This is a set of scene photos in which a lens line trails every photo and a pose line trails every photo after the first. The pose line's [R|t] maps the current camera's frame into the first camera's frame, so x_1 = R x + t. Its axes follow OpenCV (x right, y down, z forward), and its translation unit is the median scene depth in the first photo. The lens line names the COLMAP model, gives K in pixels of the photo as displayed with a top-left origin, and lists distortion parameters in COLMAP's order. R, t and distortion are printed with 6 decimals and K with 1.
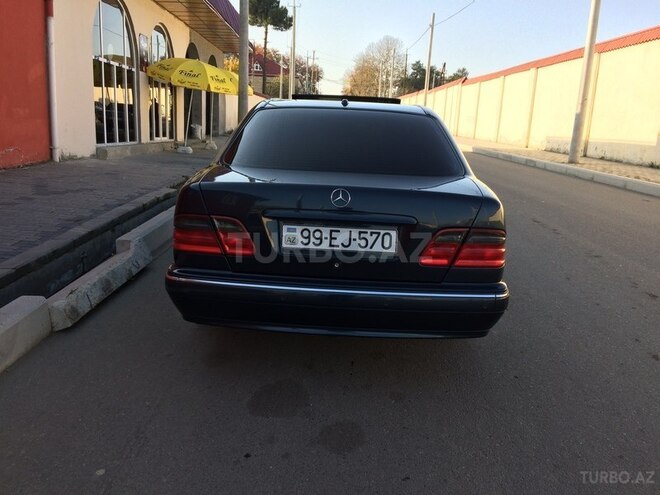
lens RADIAL K [[566.6, 0, 330.0], [0, 566.6, 247.5], [0, 0, 1]] dist [0.078625, -0.130740]
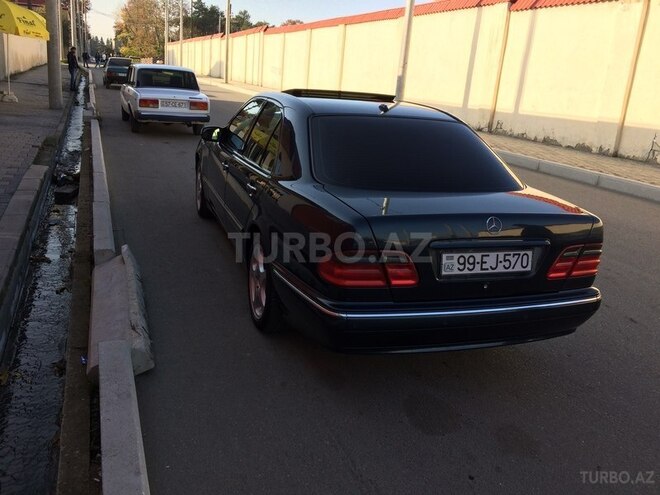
lens RADIAL K [[566.6, 0, 330.0], [0, 566.6, 247.5], [0, 0, 1]] dist [0.078625, -0.130740]
pose [[0.929881, -0.077804, 0.359538, -0.649172], [0.043311, 0.993735, 0.103026, -0.167563], [-0.365301, -0.080230, 0.927426, 0.106812]]
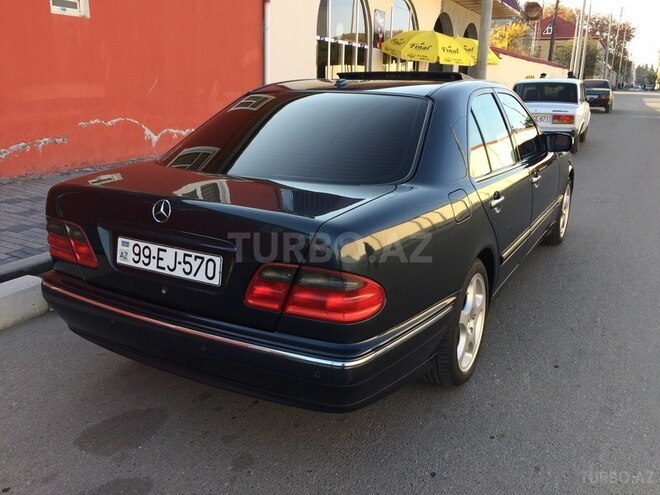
lens RADIAL K [[566.6, 0, 330.0], [0, 566.6, 247.5], [0, 0, 1]] dist [0.078625, -0.130740]
pose [[0.880178, 0.095444, -0.464948, 0.604242], [-0.073093, 0.995145, 0.065912, -0.104501], [0.468981, -0.024030, 0.882881, 0.382857]]
